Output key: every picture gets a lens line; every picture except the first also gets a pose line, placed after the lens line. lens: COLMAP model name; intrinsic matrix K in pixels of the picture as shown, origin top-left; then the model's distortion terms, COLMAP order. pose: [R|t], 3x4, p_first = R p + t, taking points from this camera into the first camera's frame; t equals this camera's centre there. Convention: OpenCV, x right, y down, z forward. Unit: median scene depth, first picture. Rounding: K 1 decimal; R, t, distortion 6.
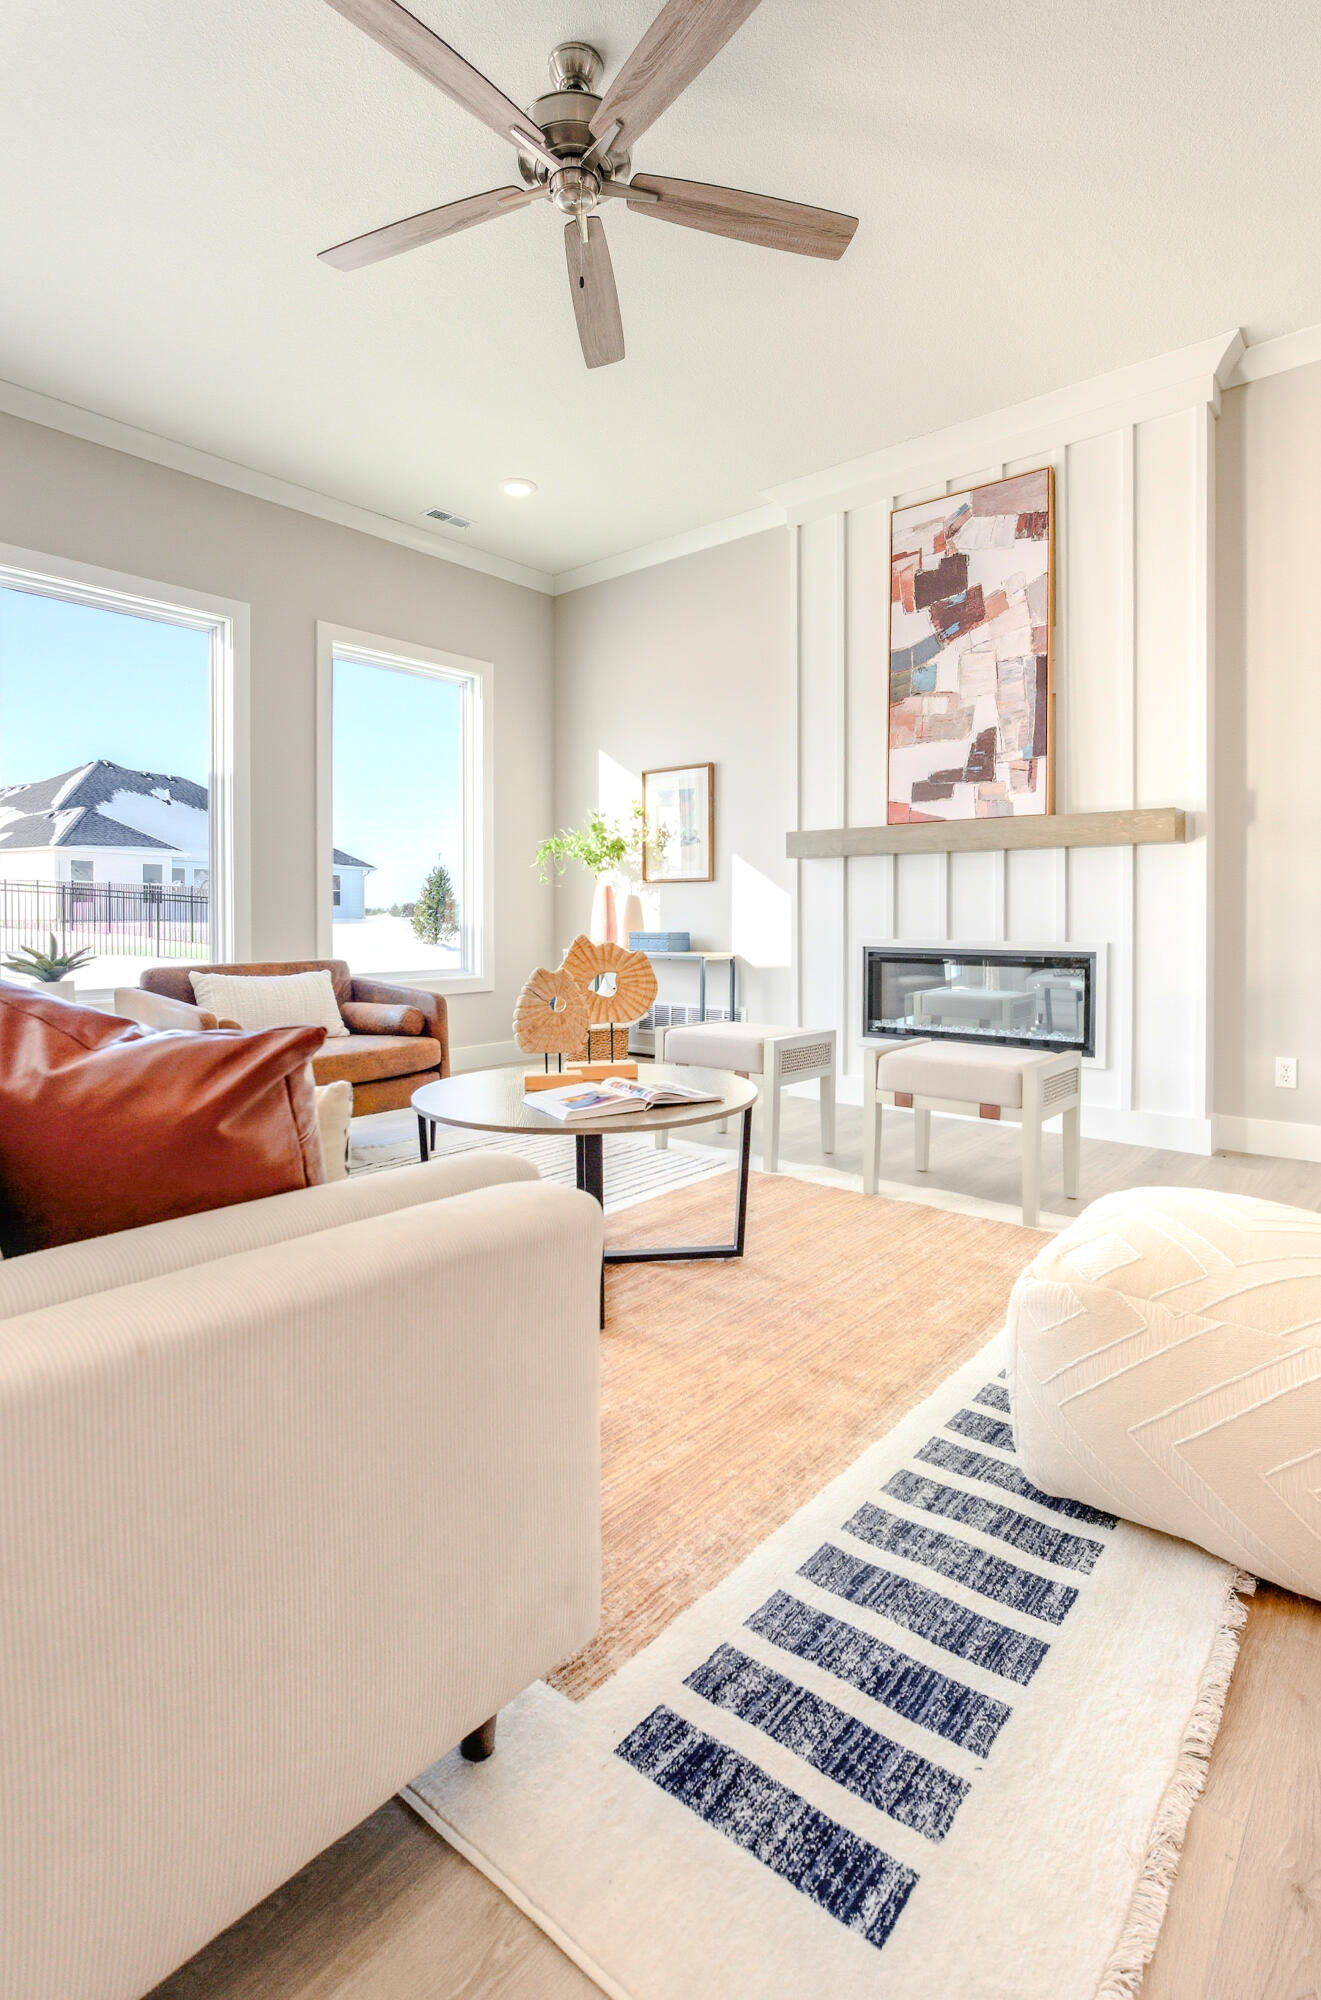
lens RADIAL K [[967.2, 0, 642.1], [0, 967.2, 922.0], [0, 0, 1]] dist [-0.013112, -0.000866]
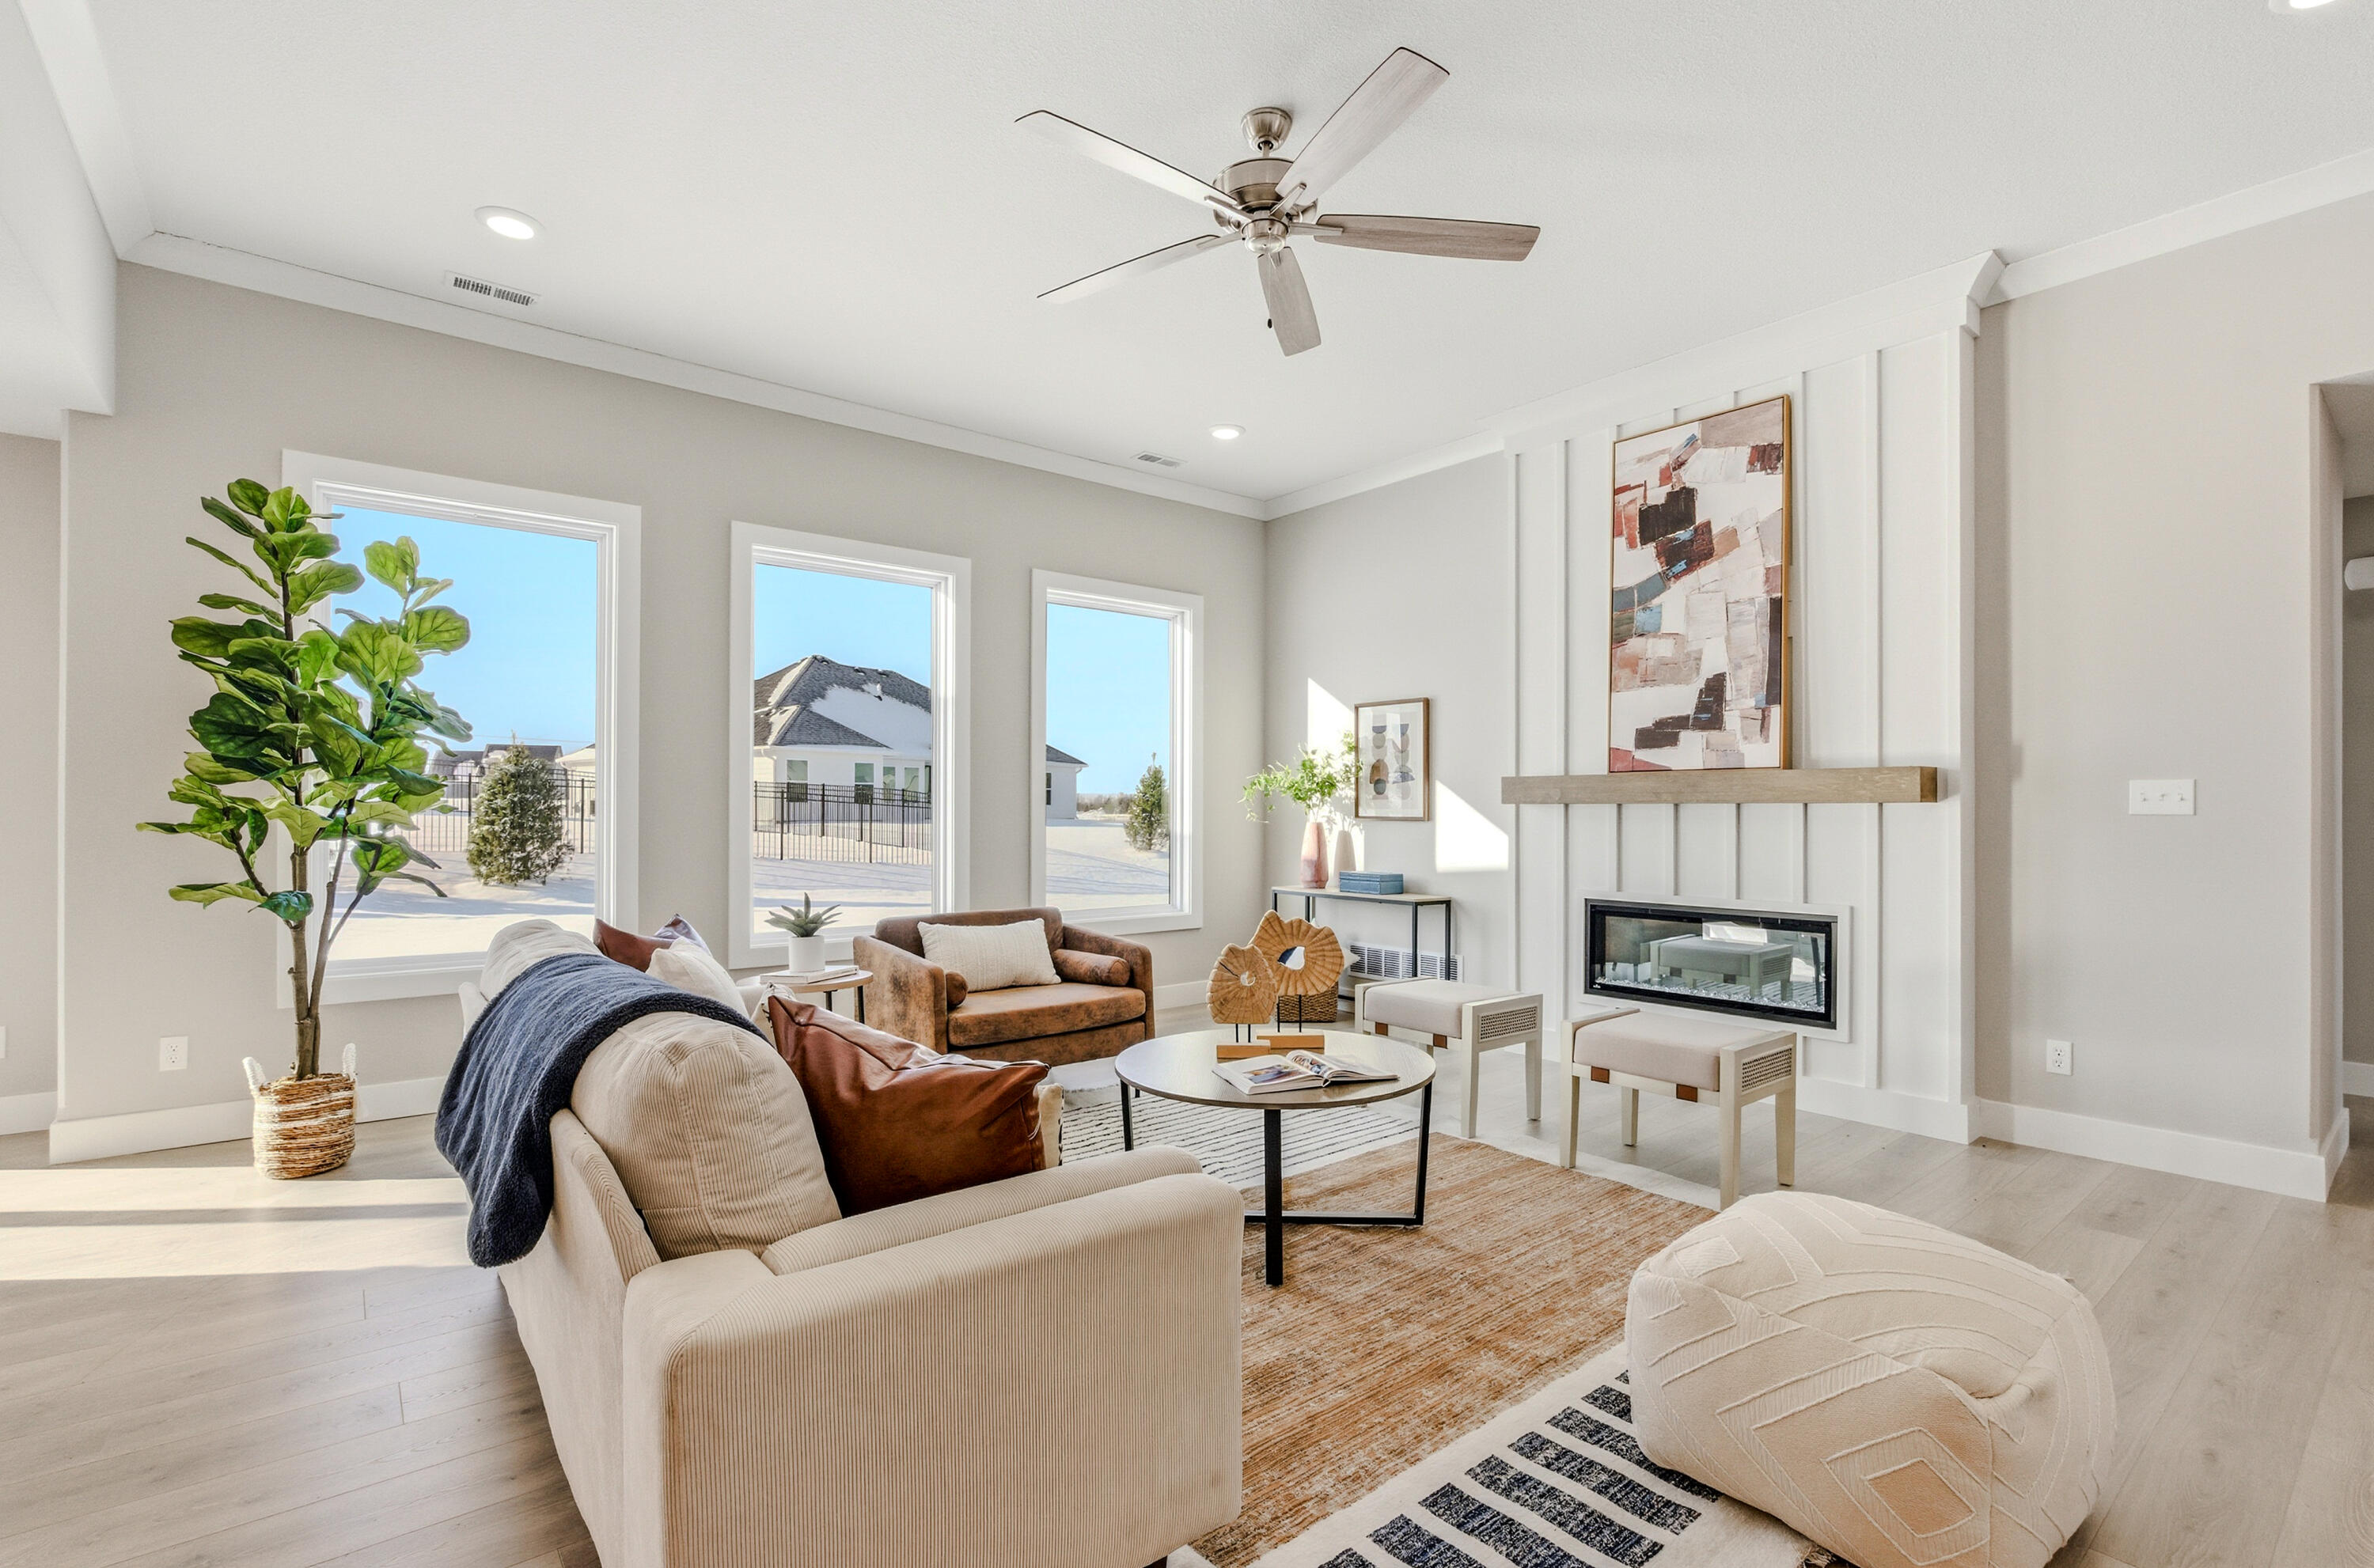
lens RADIAL K [[1077.2, 0, 1190.9], [0, 1077.2, 807.4], [0, 0, 1]] dist [-0.013169, 0.000362]
pose [[0.985055, 0.003657, -0.172199, 0.034152], [-0.005673, 0.999921, -0.011218, -0.056134], [0.172145, 0.012027, 0.984998, -0.120124]]
